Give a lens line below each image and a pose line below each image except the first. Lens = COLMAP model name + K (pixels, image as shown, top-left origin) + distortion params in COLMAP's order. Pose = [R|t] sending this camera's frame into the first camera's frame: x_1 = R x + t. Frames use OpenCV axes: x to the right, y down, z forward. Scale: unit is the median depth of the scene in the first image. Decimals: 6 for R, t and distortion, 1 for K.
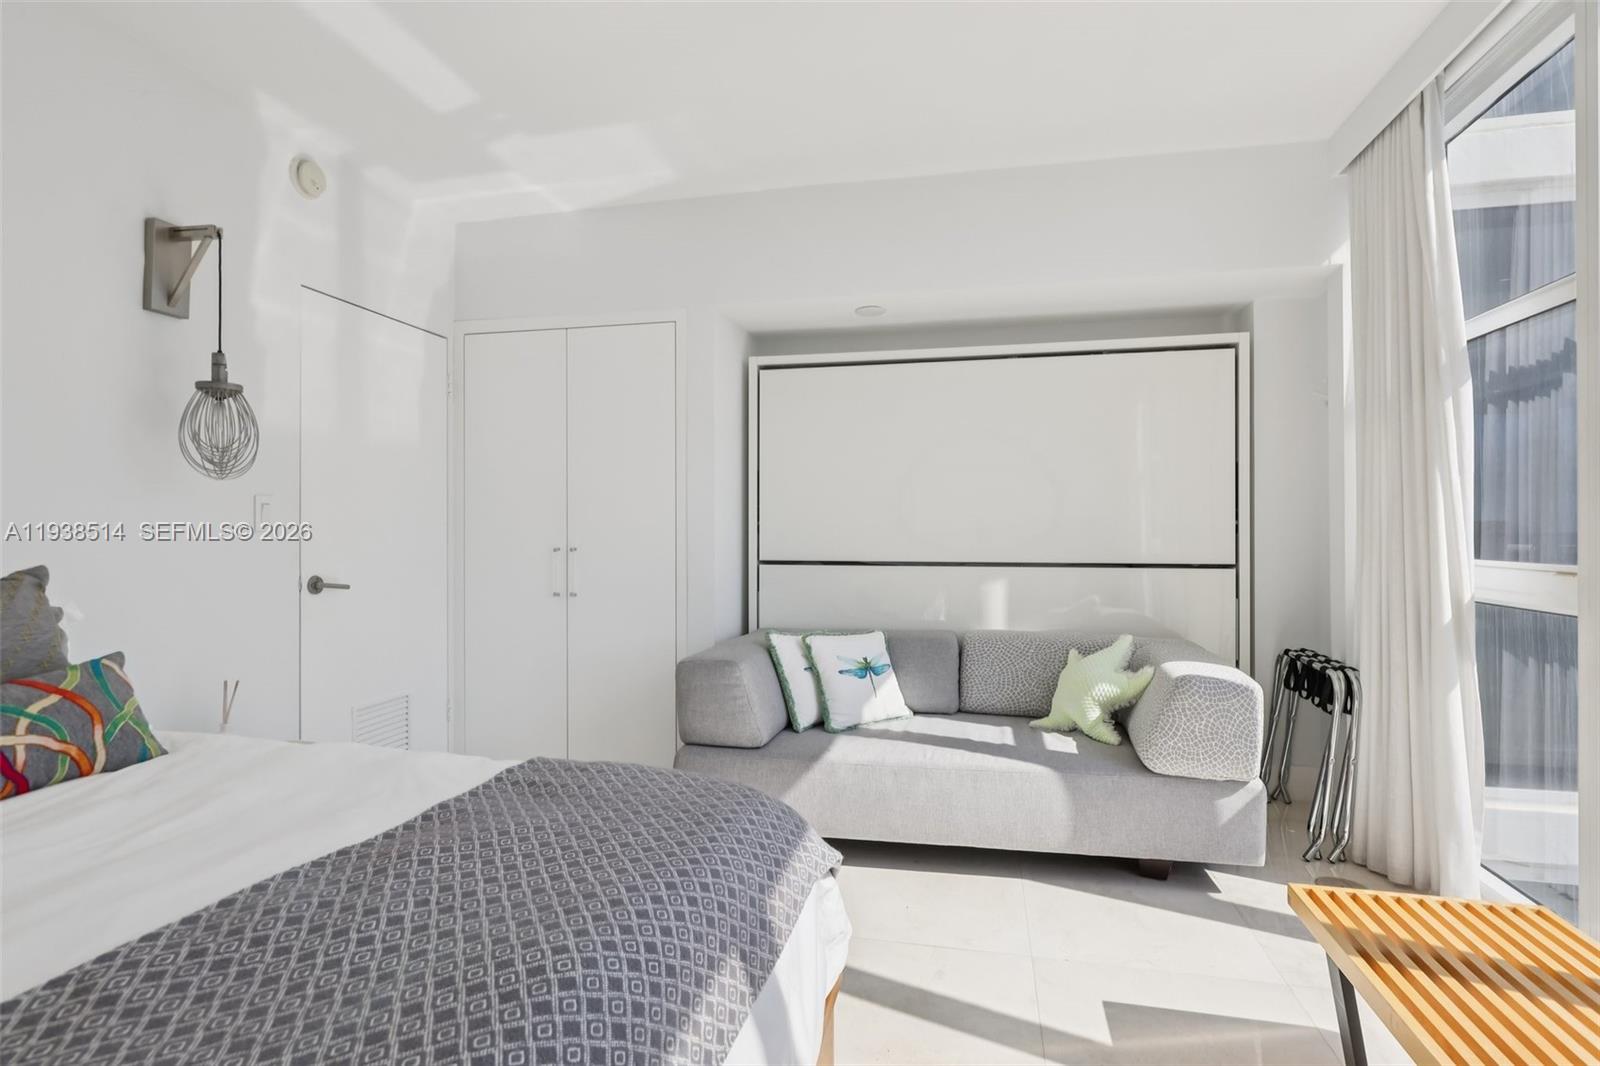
lens RADIAL K [[788.1, 0, 804.6], [0, 788.1, 527.2], [0, 0, 1]] dist [0.001283, -0.000561]
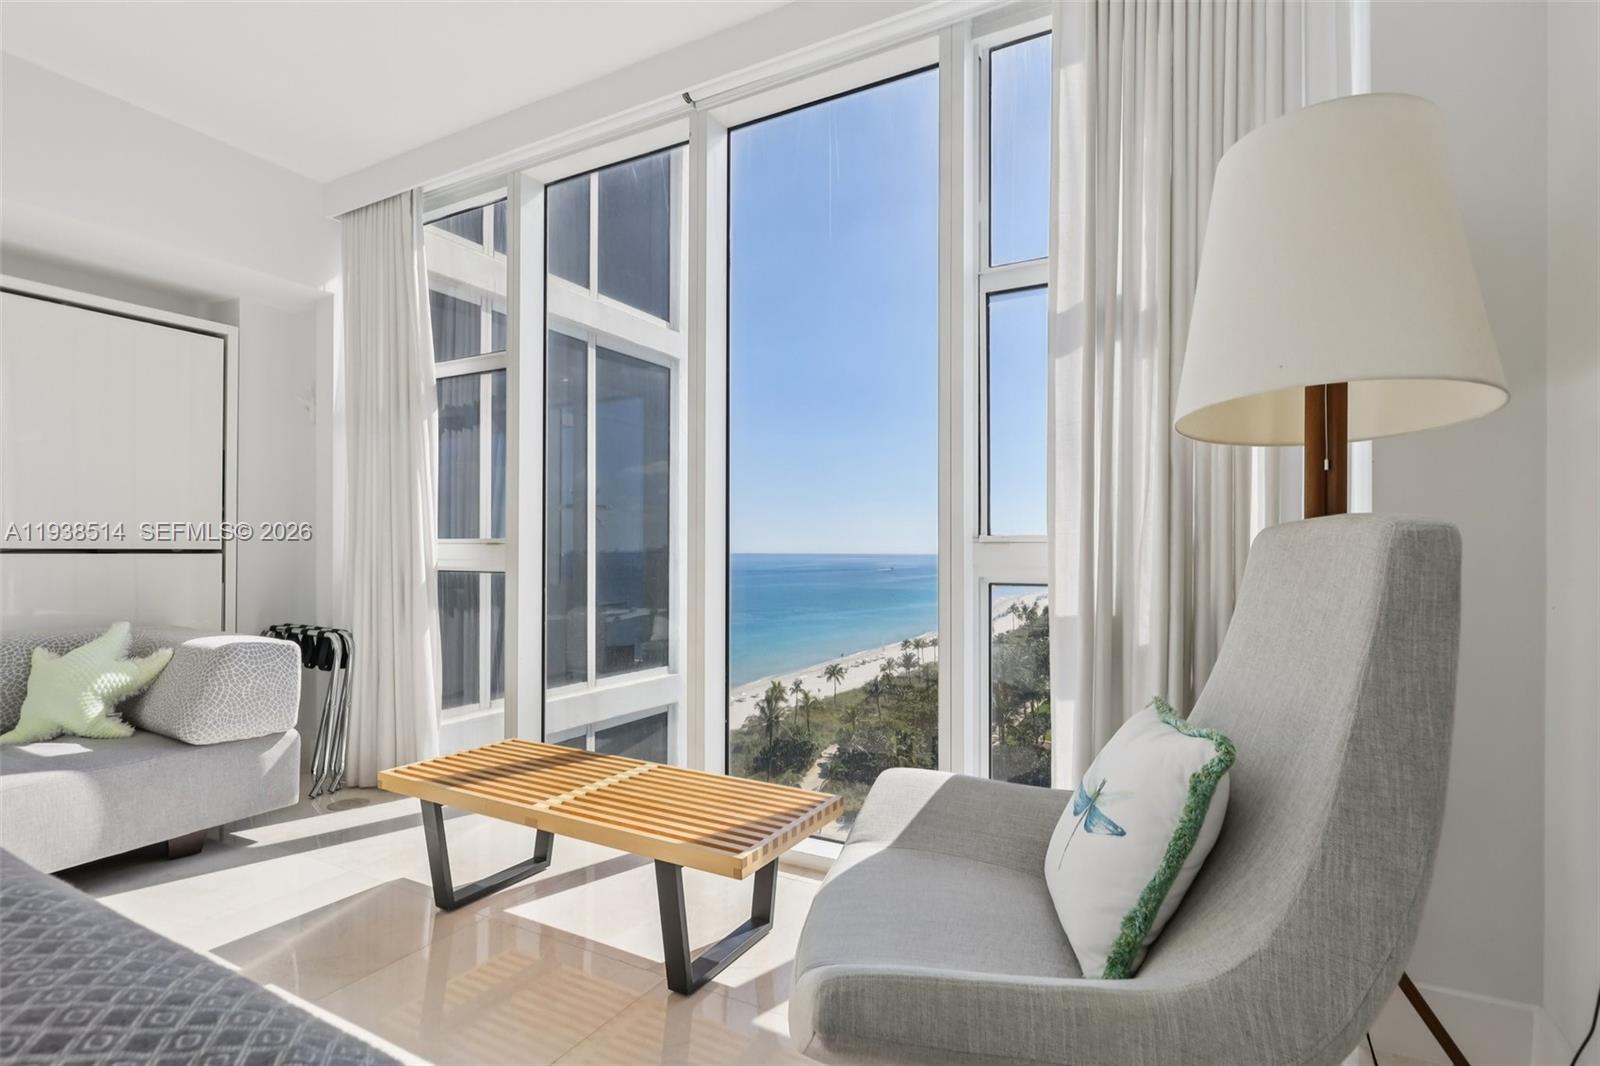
lens RADIAL K [[805.3, 0, 800.0], [0, 805.3, 533.0], [0, 0, 1]] dist [-0.000877, -0.000375]
pose [[0.291695, 0.024541, 0.956197, -0.300389], [-0.007973, 0.999698, -0.023225, 0.056570], [-0.956478, -0.000849, 0.291803, -0.029131]]
